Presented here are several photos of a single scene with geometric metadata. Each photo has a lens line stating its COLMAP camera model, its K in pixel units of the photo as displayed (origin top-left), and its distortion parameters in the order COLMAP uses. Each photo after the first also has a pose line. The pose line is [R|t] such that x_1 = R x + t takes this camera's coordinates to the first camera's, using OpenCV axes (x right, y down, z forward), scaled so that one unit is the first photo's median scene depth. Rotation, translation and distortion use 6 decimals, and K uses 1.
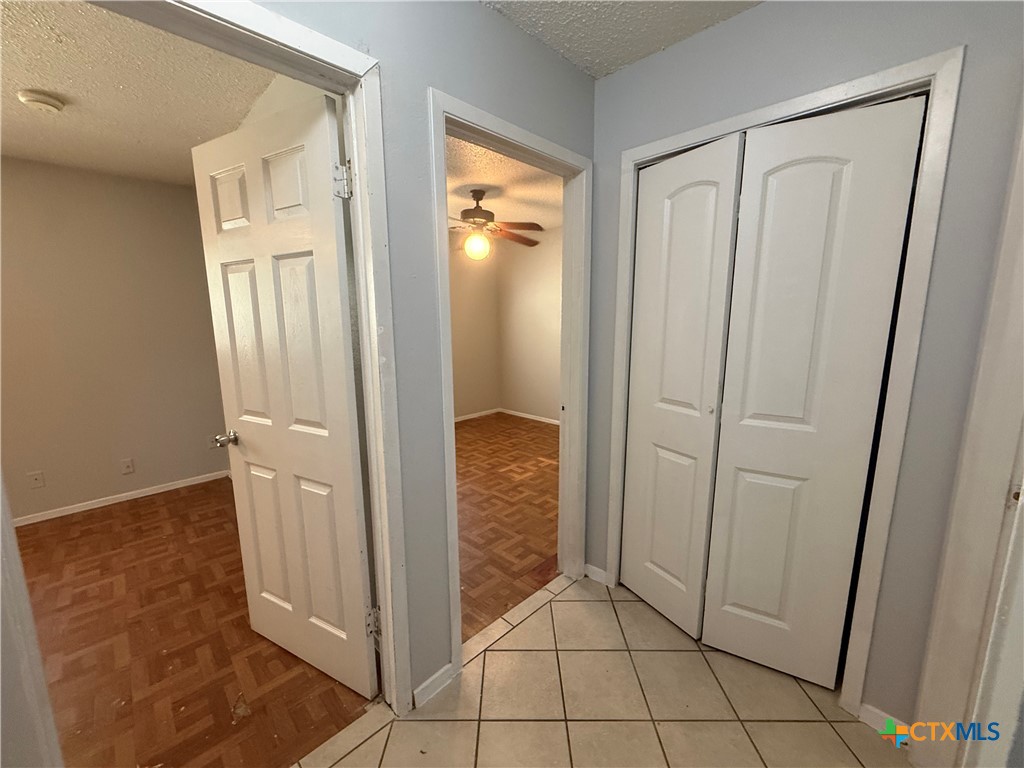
lens RADIAL K [[409.7, 0, 512.3], [0, 409.7, 383.4], [0, 0, 1]] dist [0.001353, -0.000084]
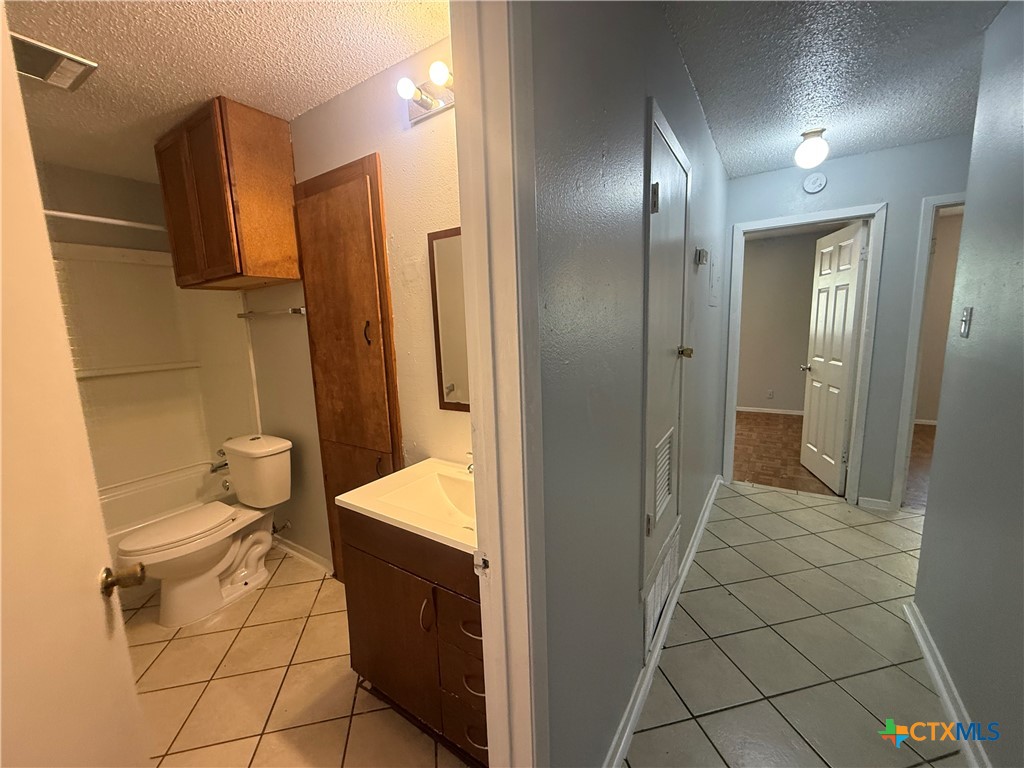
lens RADIAL K [[409.7, 0, 505.4], [0, 409.7, 384.3], [0, 0, 1]] dist [0.001353, -0.000084]
pose [[0.195501, 0.144739, -0.969964, 1.155960], [-0.128918, 0.984259, 0.120888, 0.166175], [0.972193, 0.101412, 0.211083, -1.047855]]
